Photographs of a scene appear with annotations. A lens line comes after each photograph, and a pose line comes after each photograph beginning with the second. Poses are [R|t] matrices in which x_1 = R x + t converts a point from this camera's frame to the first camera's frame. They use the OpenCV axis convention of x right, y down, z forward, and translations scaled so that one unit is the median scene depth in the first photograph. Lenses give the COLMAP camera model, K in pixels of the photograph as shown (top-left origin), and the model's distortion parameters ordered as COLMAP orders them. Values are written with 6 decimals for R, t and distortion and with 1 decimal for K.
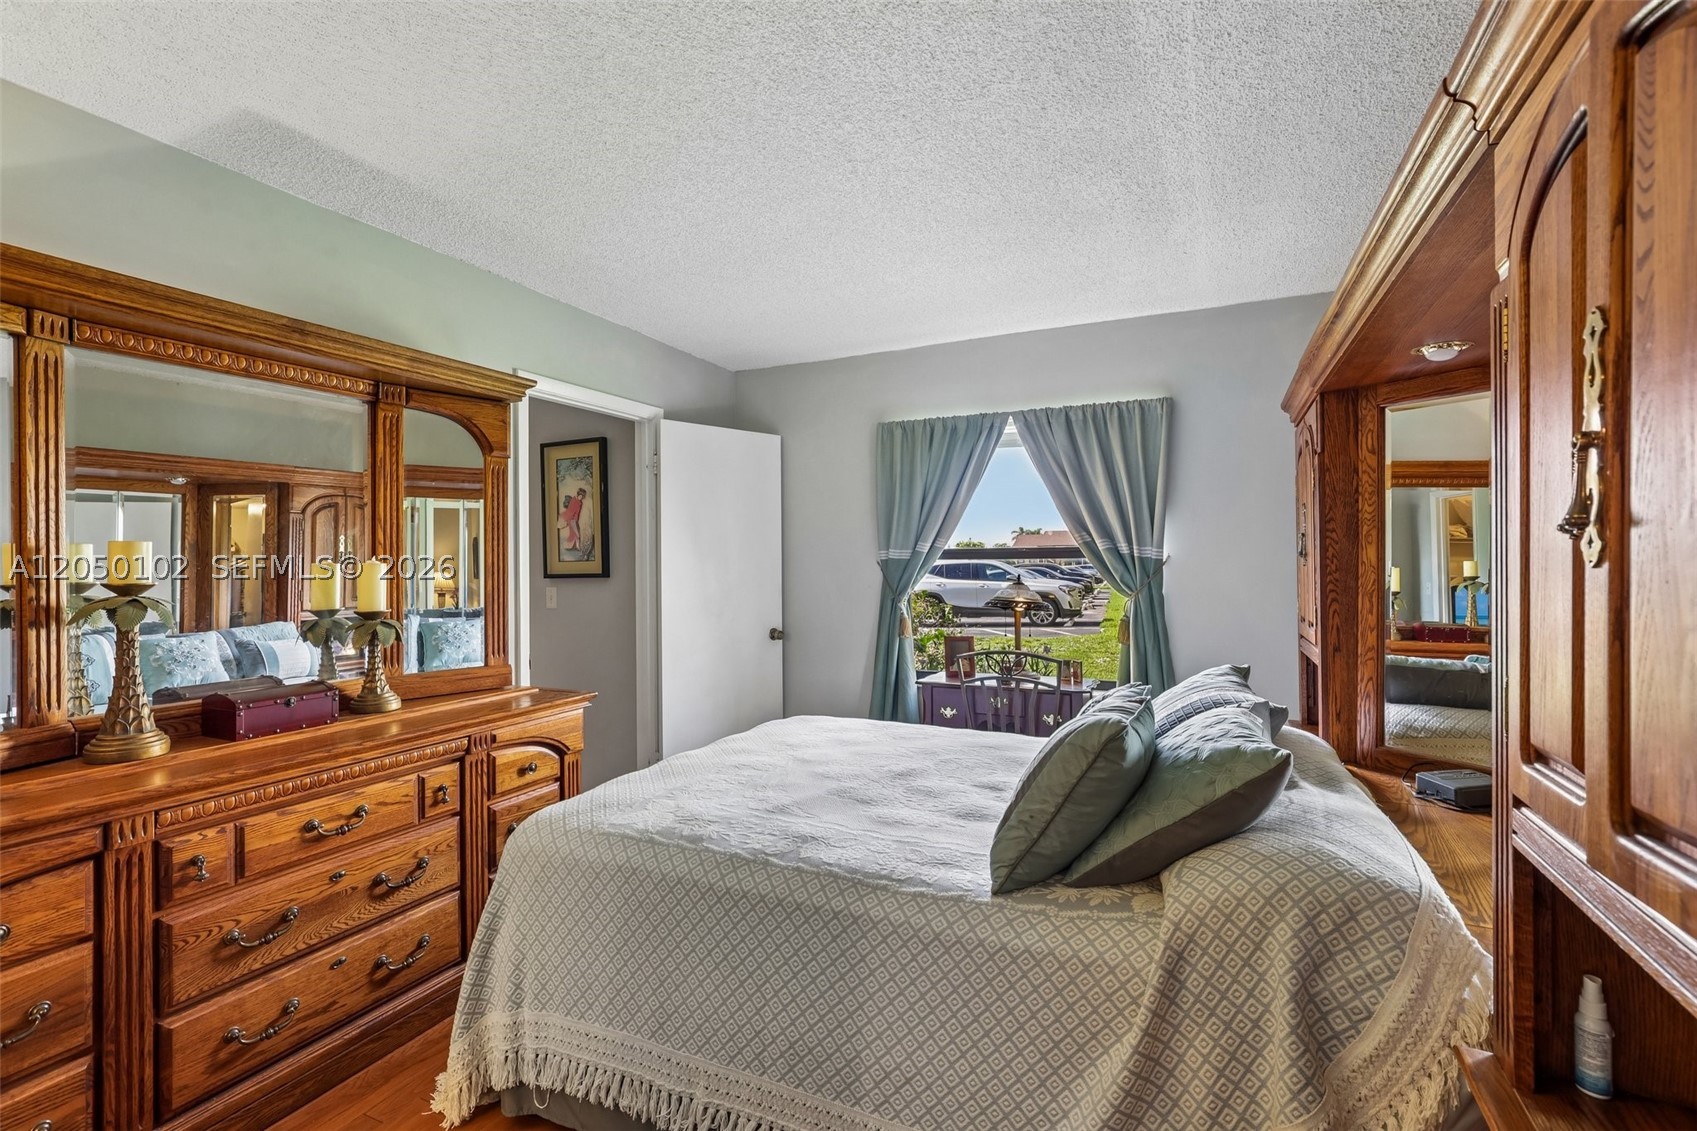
lens RADIAL K [[789.6, 0, 850.6], [0, 789.6, 563.2], [0, 0, 1]] dist [-0.028279, 0.008730]
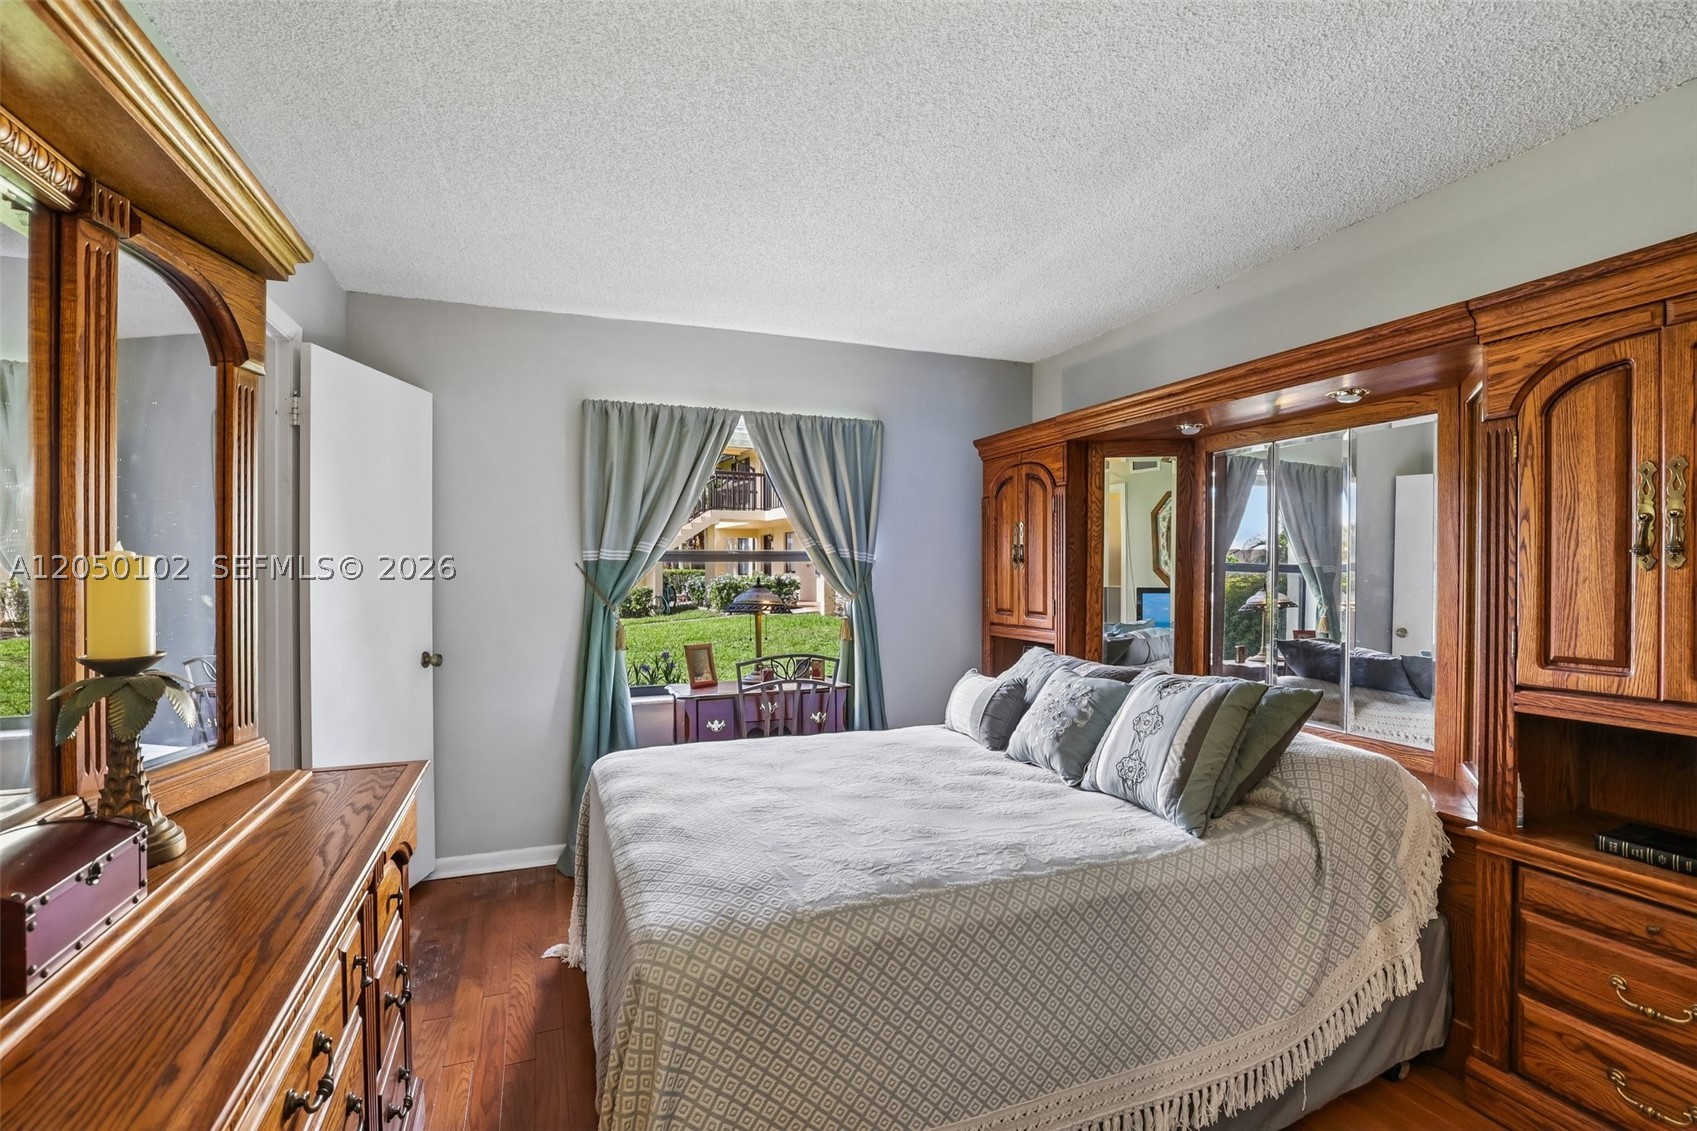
lens RADIAL K [[789.6, 0, 890.2], [0, 789.6, 566.4], [0, 0, 1]] dist [-0.028279, 0.008730]
pose [[0.668804, 0.005221, 0.743421, -0.629623], [-0.004996, 0.999984, -0.002529, 0.003639], [-0.743422, -0.002023, 0.668819, 0.328088]]
